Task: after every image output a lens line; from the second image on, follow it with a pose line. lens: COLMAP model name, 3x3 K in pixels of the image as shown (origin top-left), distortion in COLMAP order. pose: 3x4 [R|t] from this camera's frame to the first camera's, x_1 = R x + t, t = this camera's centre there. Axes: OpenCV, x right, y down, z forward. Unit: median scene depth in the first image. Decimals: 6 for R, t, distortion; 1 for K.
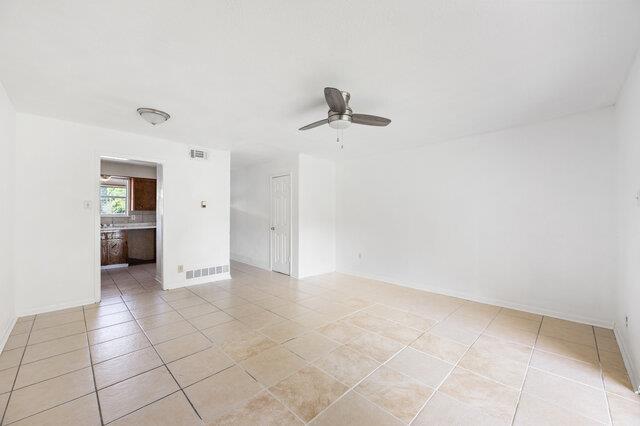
lens RADIAL K [[254.6, 0, 317.2], [0, 254.6, 215.5], [0, 0, 1]] dist [-0.002080, -0.000075]
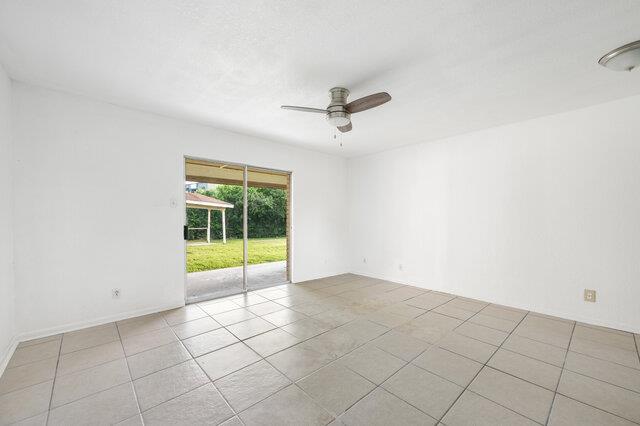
lens RADIAL K [[254.6, 0, 315.8], [0, 254.6, 223.7], [0, 0, 1]] dist [-0.002080, -0.000075]
pose [[-0.998546, -0.006392, 0.053532, 0.111155], [-0.004716, 0.999496, 0.031388, 0.010983], [-0.053706, 0.031090, -0.998073, 1.788687]]
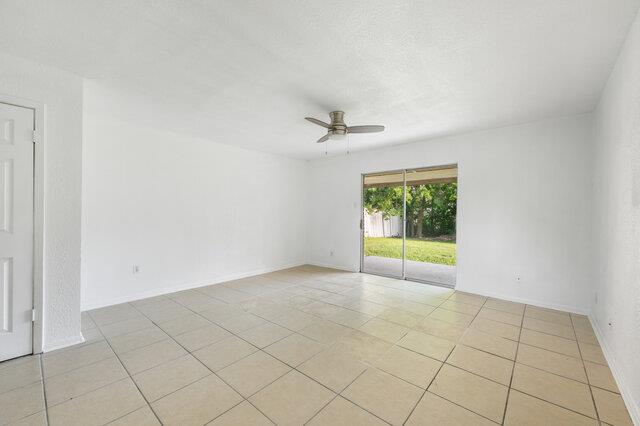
lens RADIAL K [[254.6, 0, 318.6], [0, 254.6, 210.7], [0, 0, 1]] dist [-0.002080, -0.000075]
pose [[-0.076059, 0.008960, 0.997063, -1.019412], [0.000103, 0.999960, -0.008978, 0.012511], [-0.997103, -0.000580, -0.076057, 1.051086]]
